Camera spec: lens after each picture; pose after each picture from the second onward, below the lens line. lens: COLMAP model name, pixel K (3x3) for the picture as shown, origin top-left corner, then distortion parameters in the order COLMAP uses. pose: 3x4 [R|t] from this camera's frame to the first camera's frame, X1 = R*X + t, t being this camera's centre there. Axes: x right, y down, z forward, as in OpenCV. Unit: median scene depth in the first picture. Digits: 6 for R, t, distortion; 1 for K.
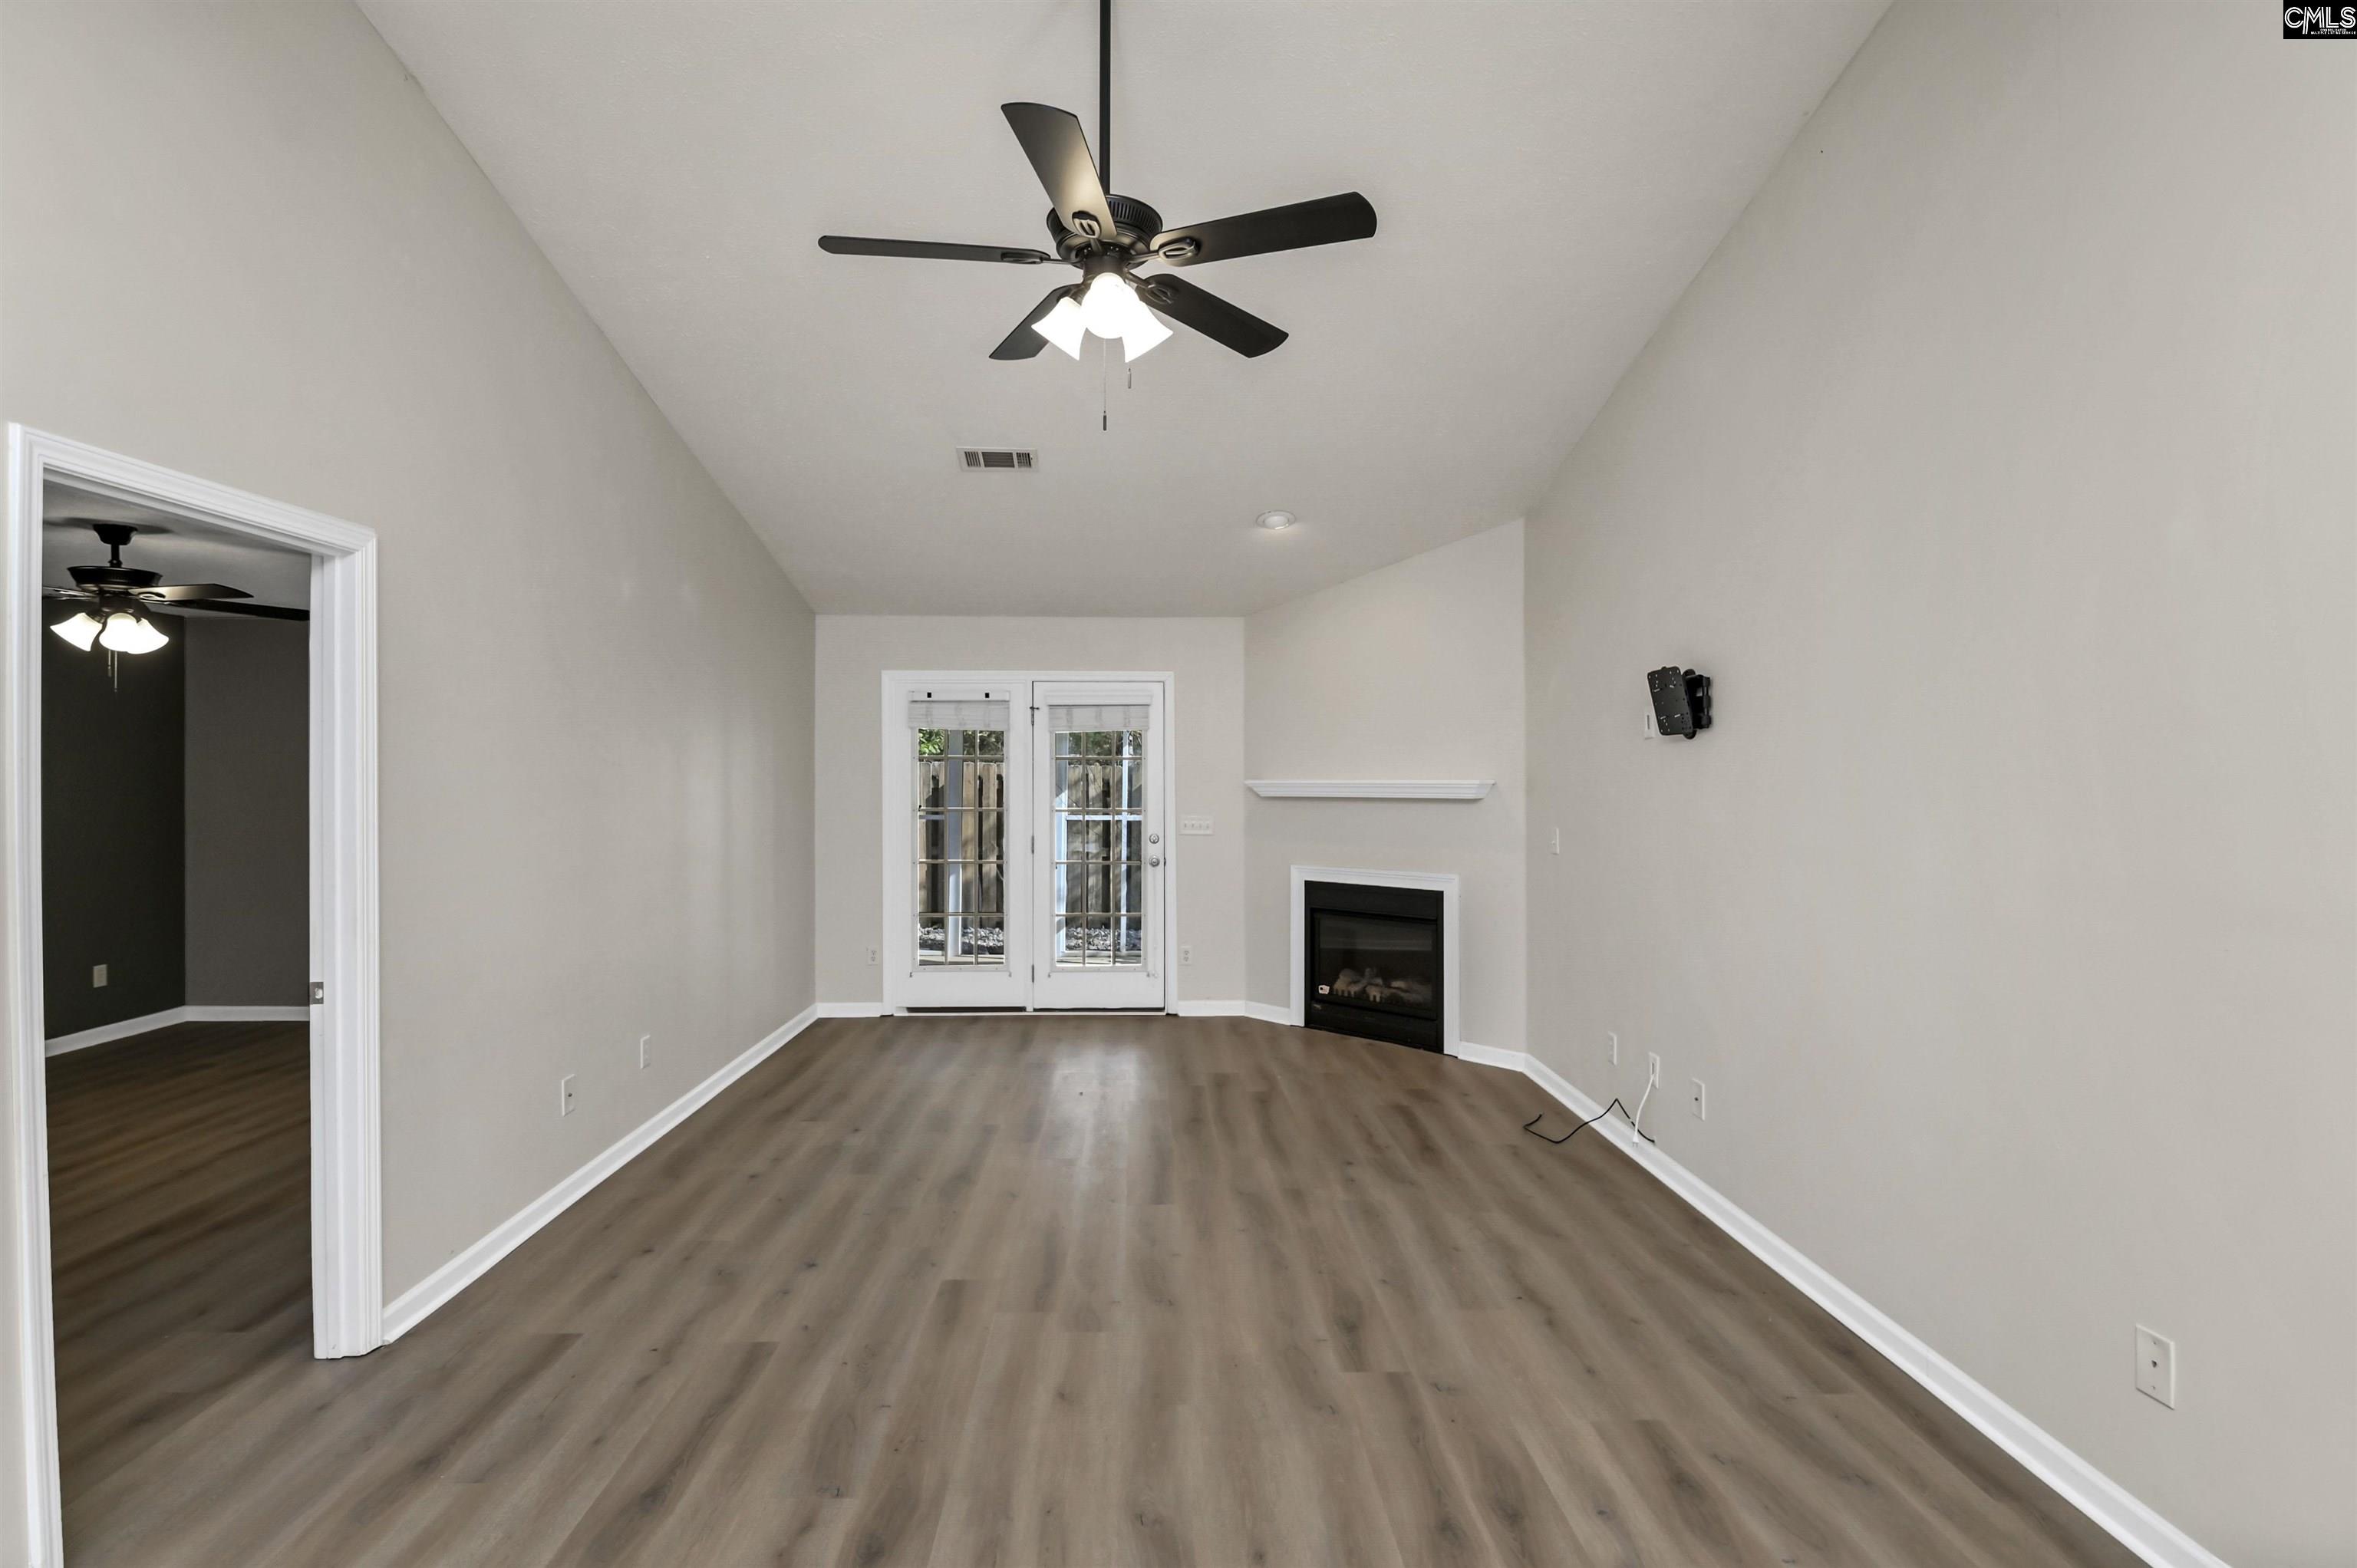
lens RADIAL K [[1115.5, 0, 1153.8], [0, 1115.5, 770.1], [0, 0, 1]] dist [-0.011808, -0.000726]
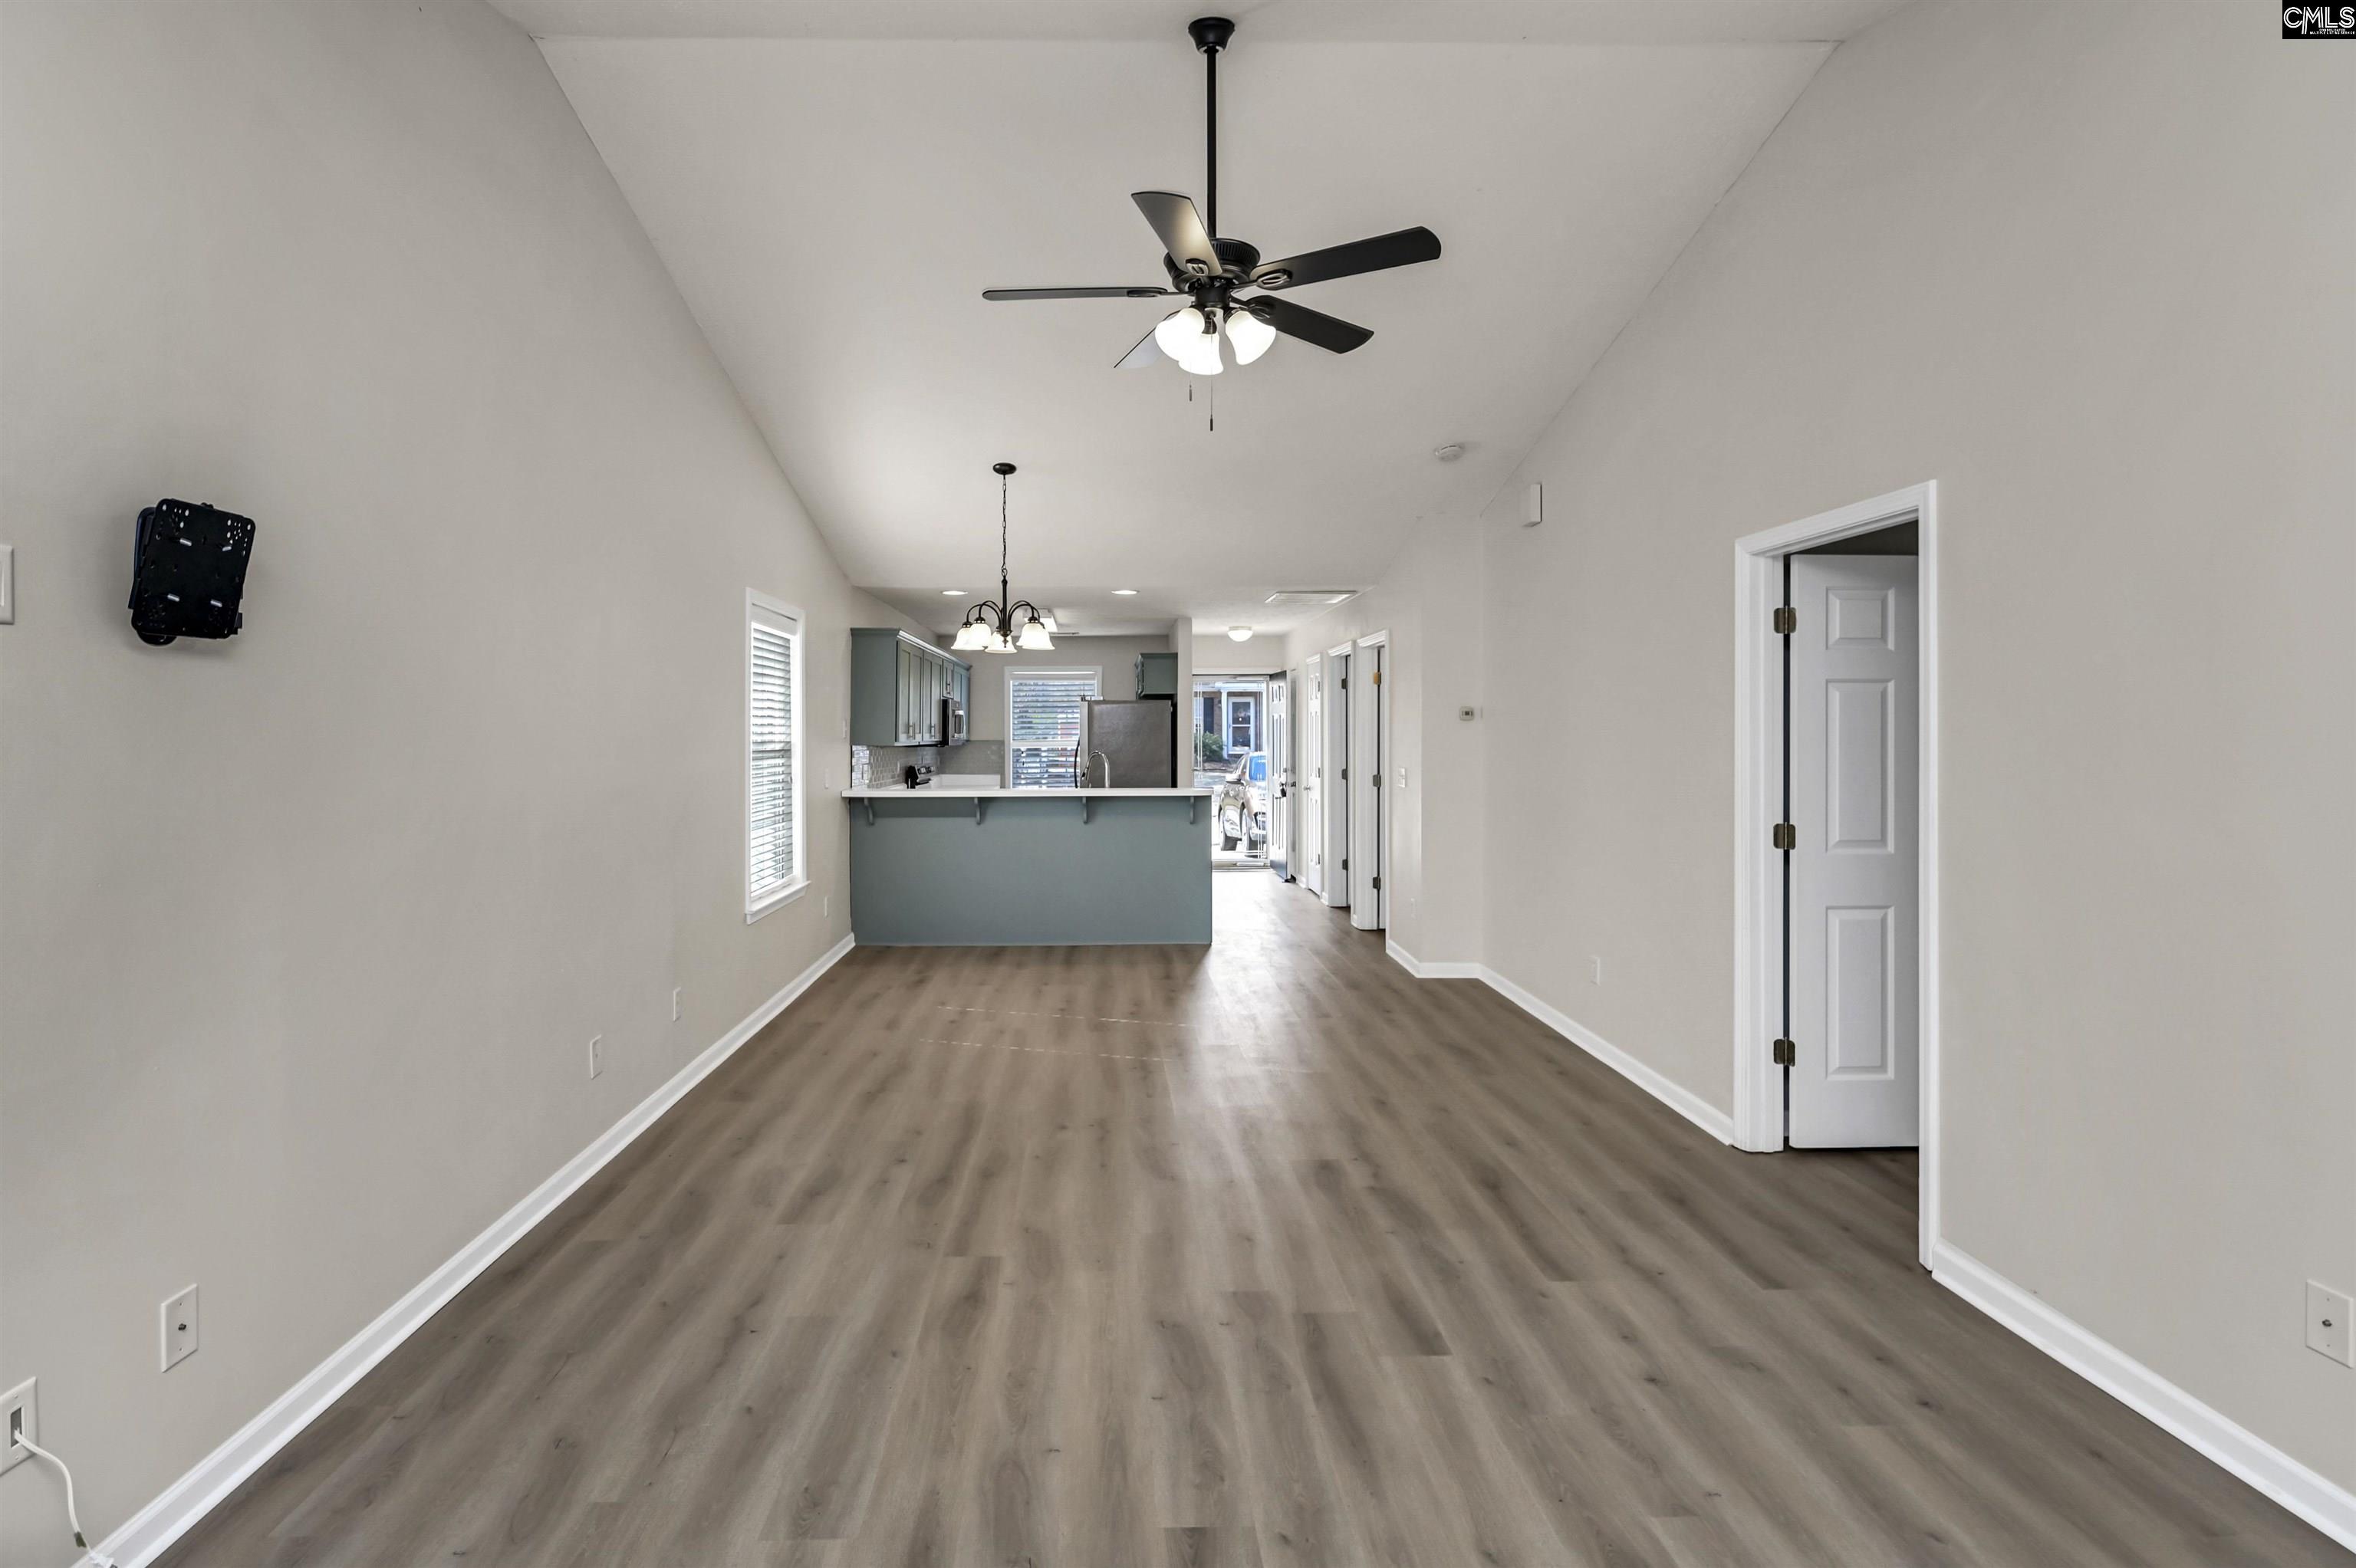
lens RADIAL K [[1148.2, 0, 1104.8], [0, 1148.2, 733.2], [0, 0, 1]] dist [0.000604, -0.000001]
pose [[-0.999955, 0.003336, 0.008873, 0.031353], [0.003343, 0.999994, 0.000713, 0.010375], [-0.008871, 0.000743, -0.999960, 1.180302]]
